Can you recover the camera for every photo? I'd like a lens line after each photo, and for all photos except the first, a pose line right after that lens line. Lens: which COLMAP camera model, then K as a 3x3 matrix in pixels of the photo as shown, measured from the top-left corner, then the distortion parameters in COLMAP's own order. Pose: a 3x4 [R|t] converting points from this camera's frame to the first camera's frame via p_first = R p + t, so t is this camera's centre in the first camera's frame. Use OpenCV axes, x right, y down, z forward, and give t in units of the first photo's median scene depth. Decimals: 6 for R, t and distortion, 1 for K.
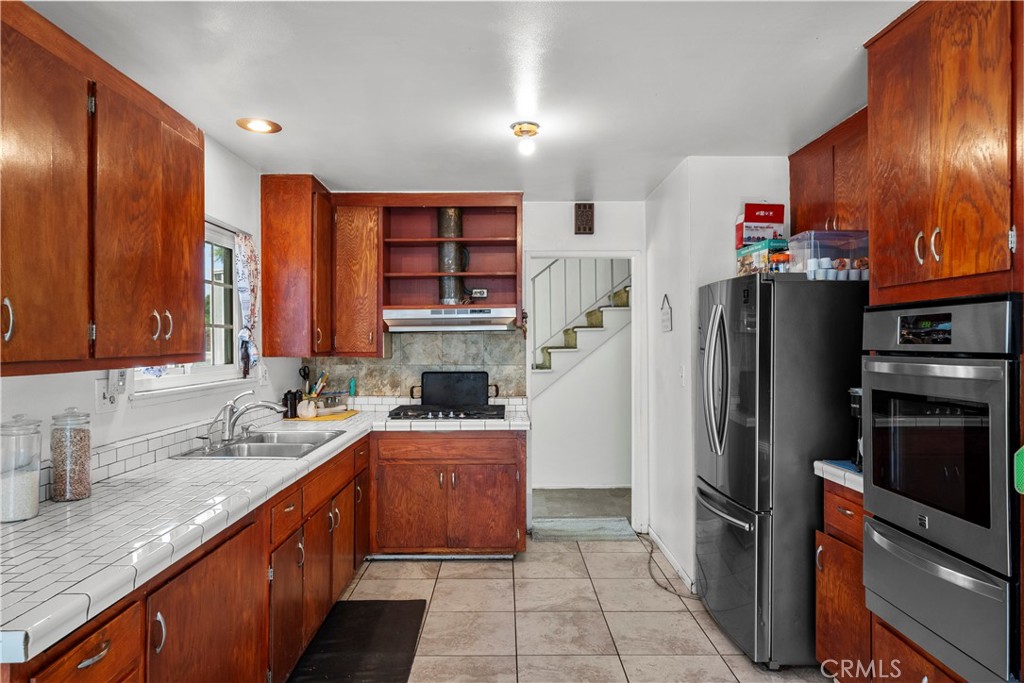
lens RADIAL K [[614.1, 0, 512.0], [0, 614.1, 341.5], [0, 0, 1]] dist [-0.003741, 0.000125]
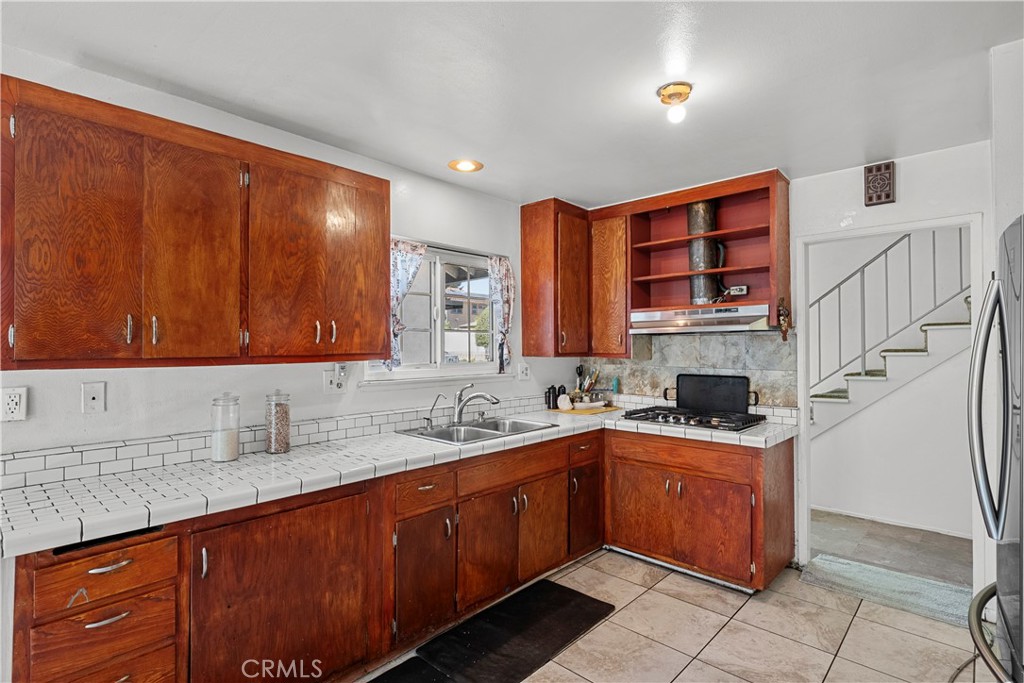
lens RADIAL K [[505.2, 0, 512.0], [0, 505.2, 341.5], [0, 0, 1]] dist [-0.001363, -0.000162]
pose [[0.722165, -0.003729, -0.691710, 0.246601], [0.001722, 0.999992, -0.003594, -0.000525], [0.691718, 0.001404, 0.722166, 0.247256]]
